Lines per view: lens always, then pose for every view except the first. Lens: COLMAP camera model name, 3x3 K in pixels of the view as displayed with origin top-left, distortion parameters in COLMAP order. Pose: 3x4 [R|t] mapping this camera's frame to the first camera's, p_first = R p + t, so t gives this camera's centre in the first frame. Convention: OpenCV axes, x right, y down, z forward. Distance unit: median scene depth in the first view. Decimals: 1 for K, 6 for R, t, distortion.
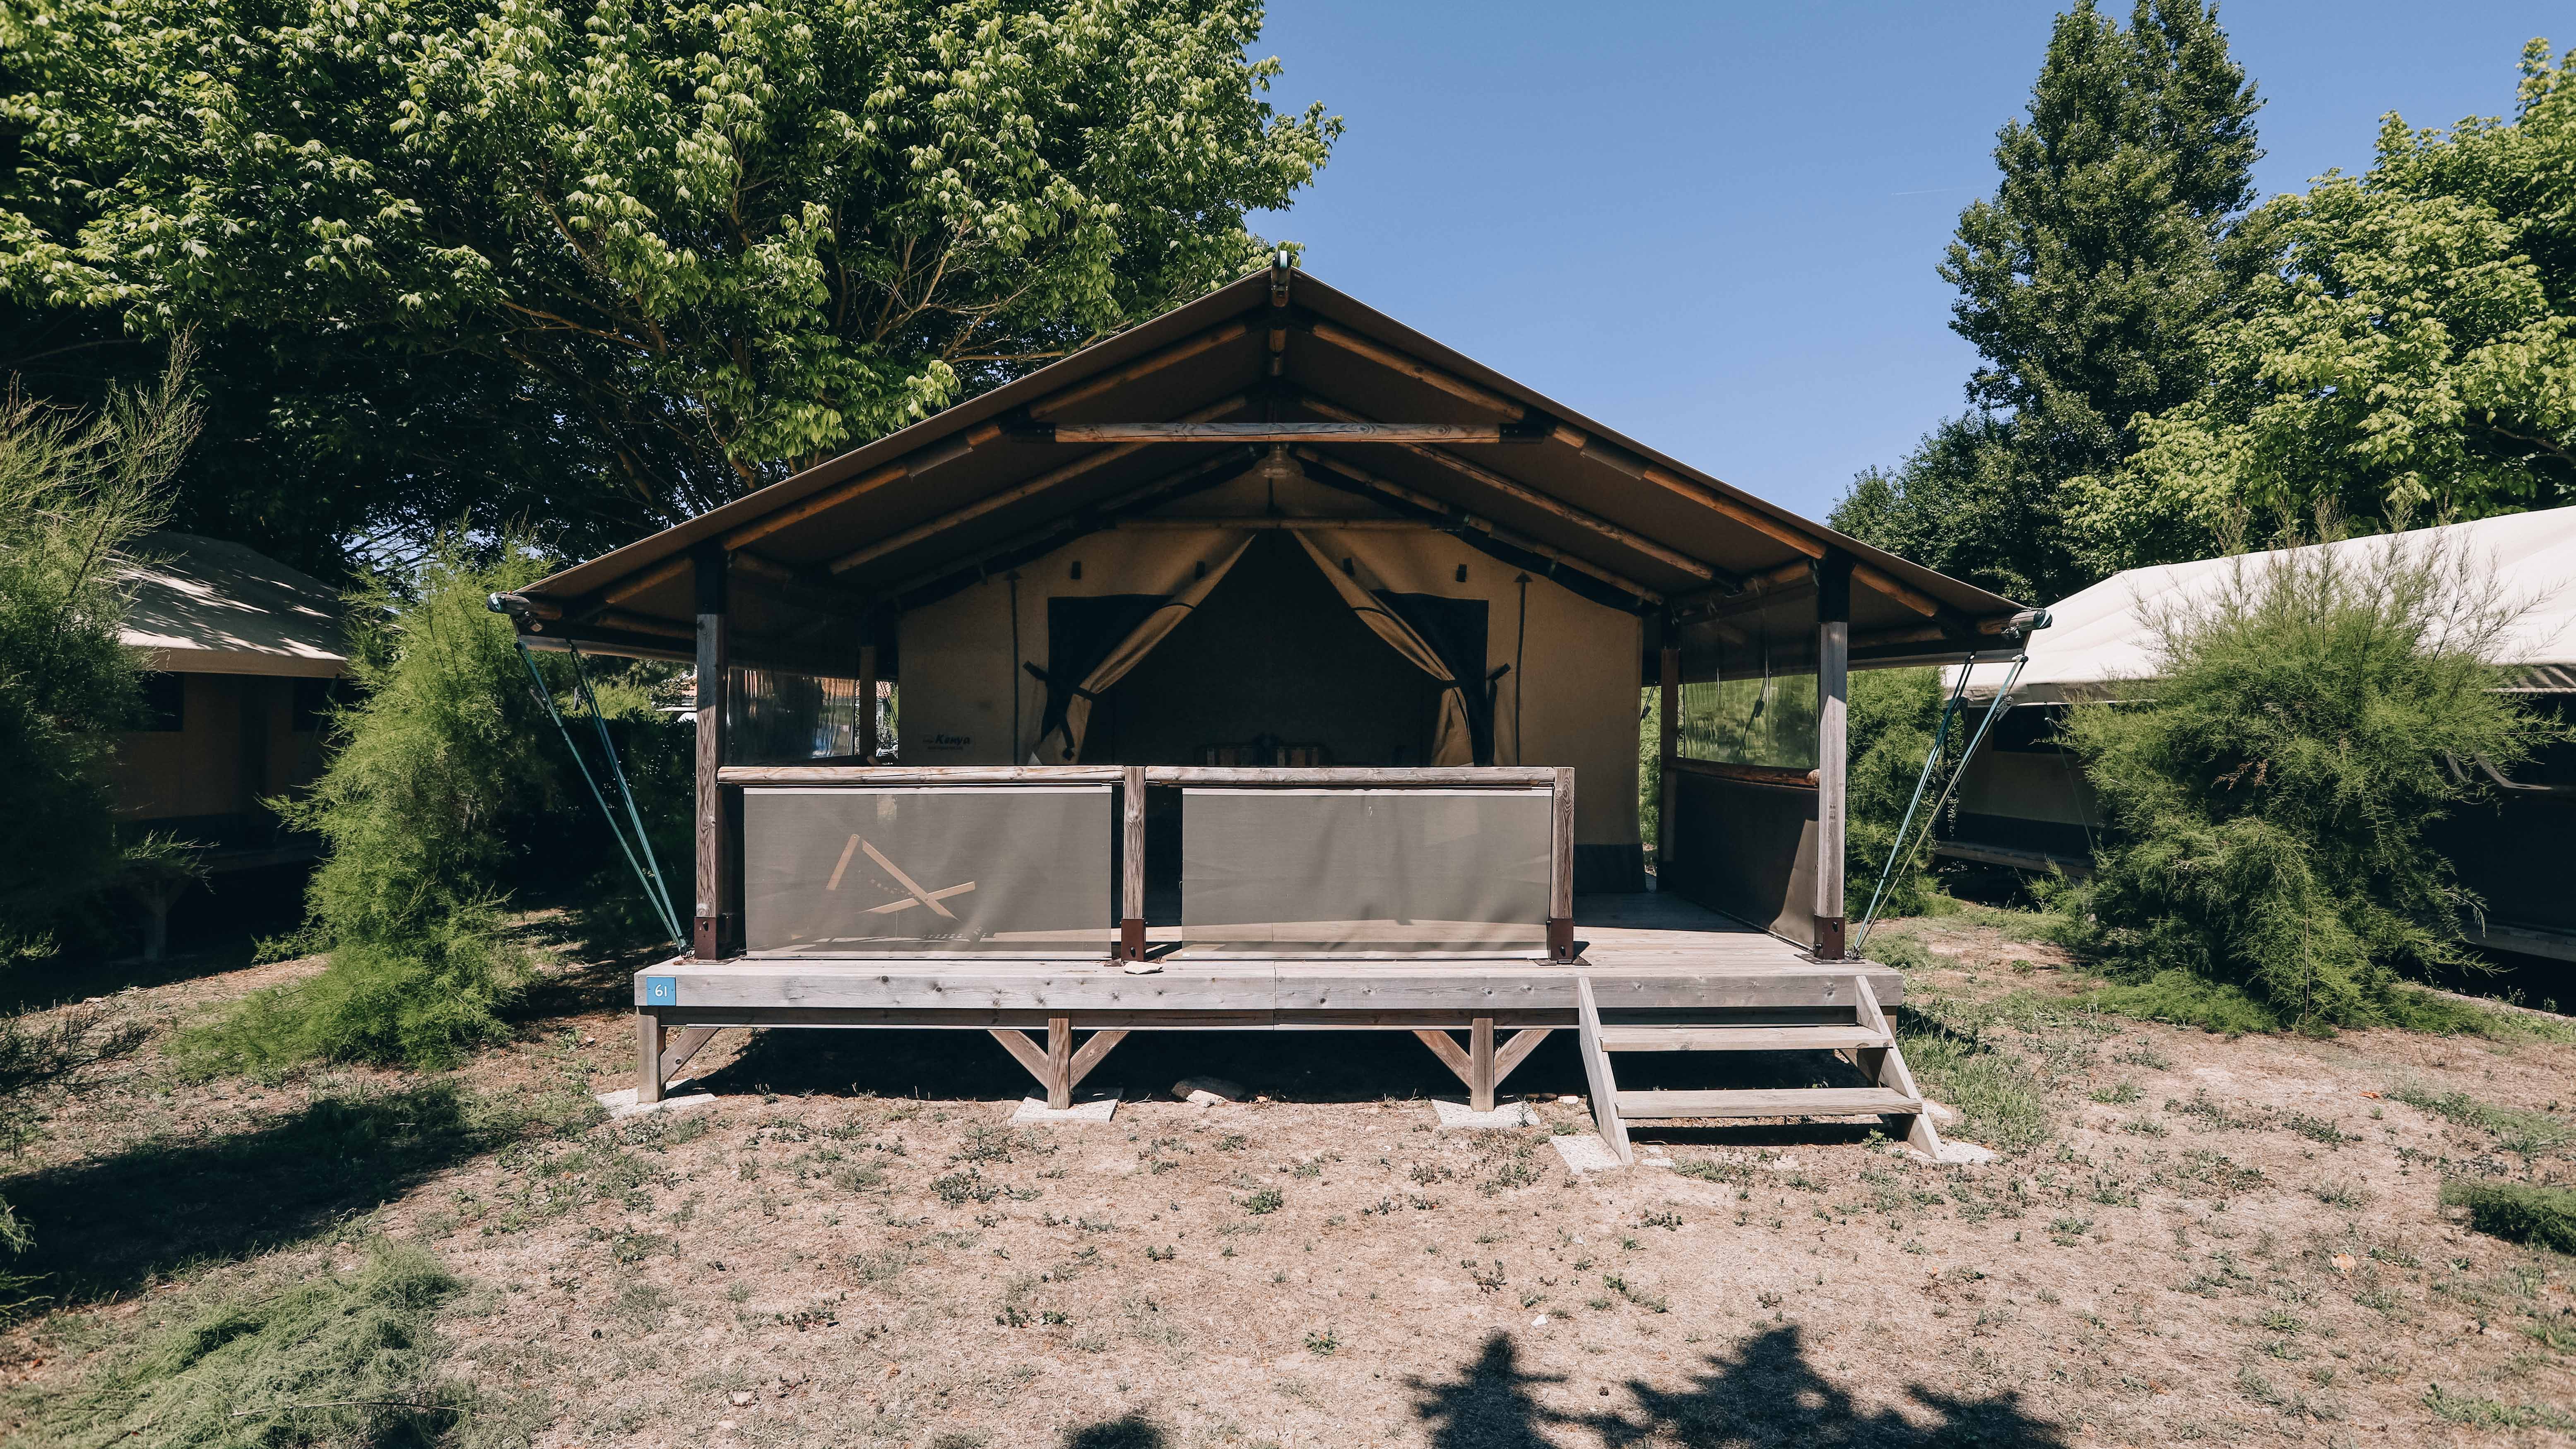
lens RADIAL K [[1319.5, 0, 1135.5], [0, 1319.5, 724.4], [0, 0, 1]] dist [-0.012020, 0.000275]
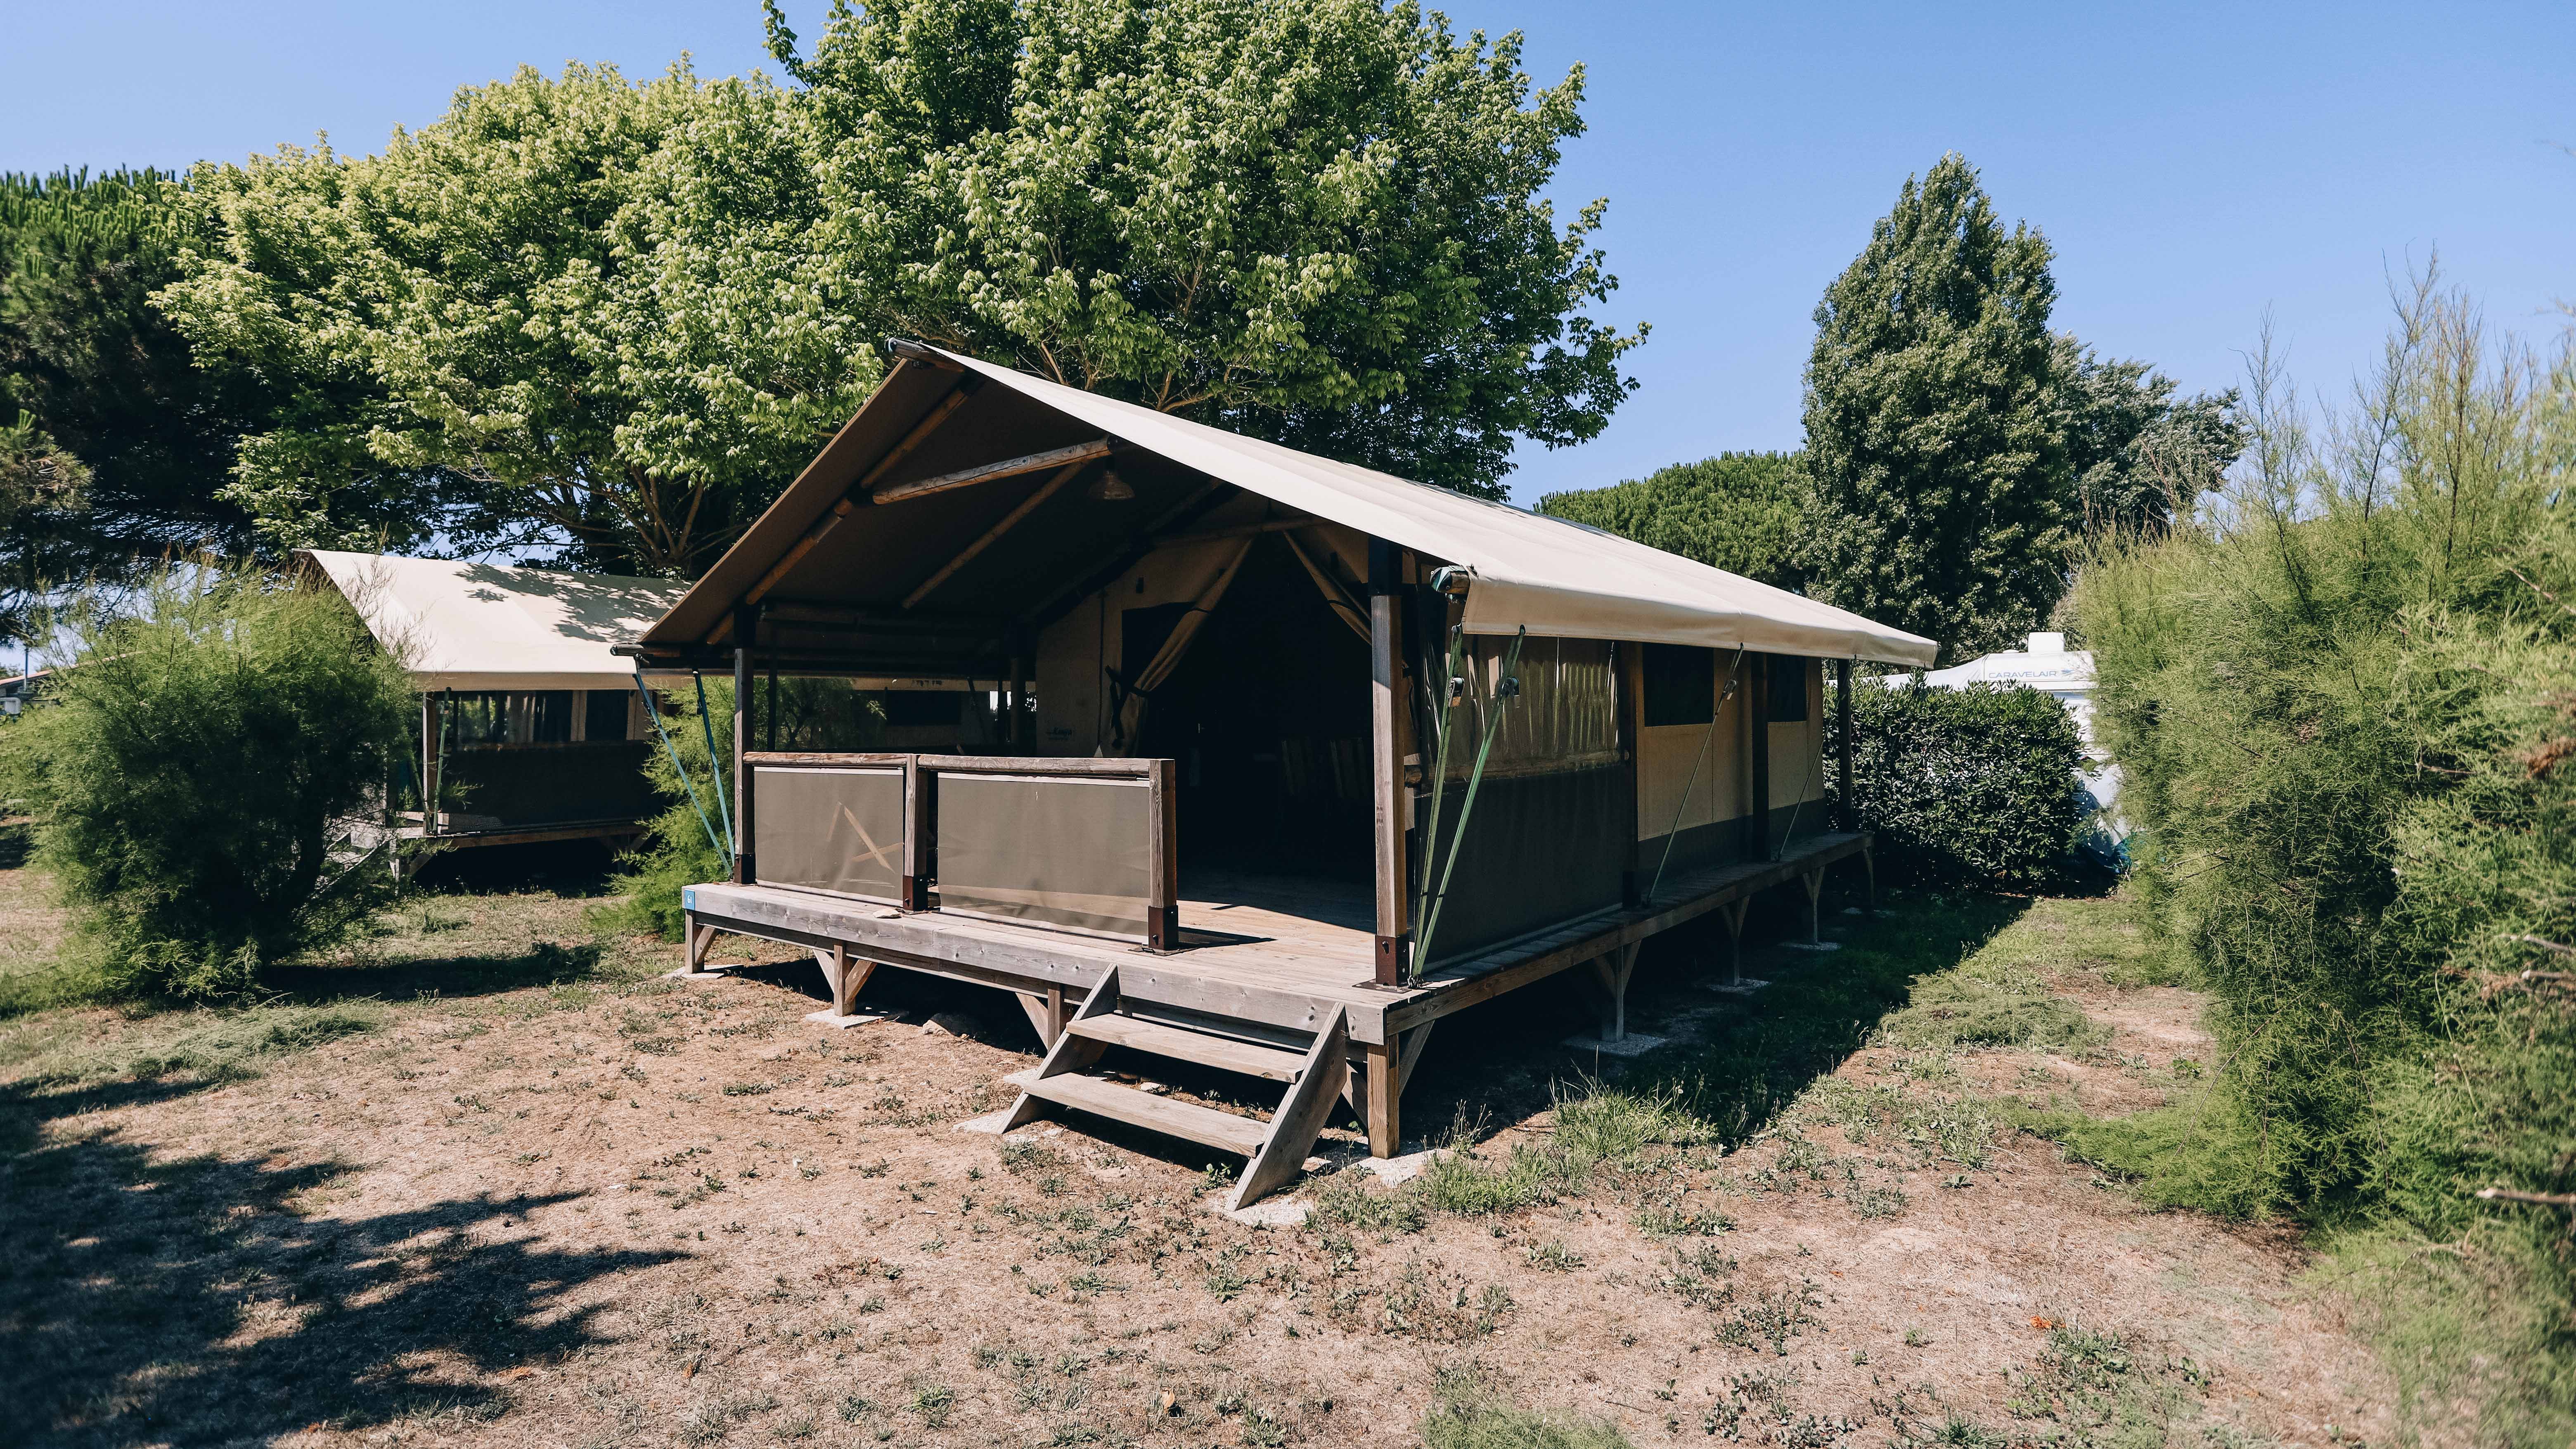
lens RADIAL K [[1246.3, 0, 1219.3], [0, 1246.3, 691.5], [0, 0, 1]] dist [-0.004741, -0.000295]
pose [[0.734079, -0.027191, -0.678520, 1.025142], [0.017746, 0.999625, -0.020860, 0.001604], [0.678832, 0.003272, 0.734286, 0.328774]]
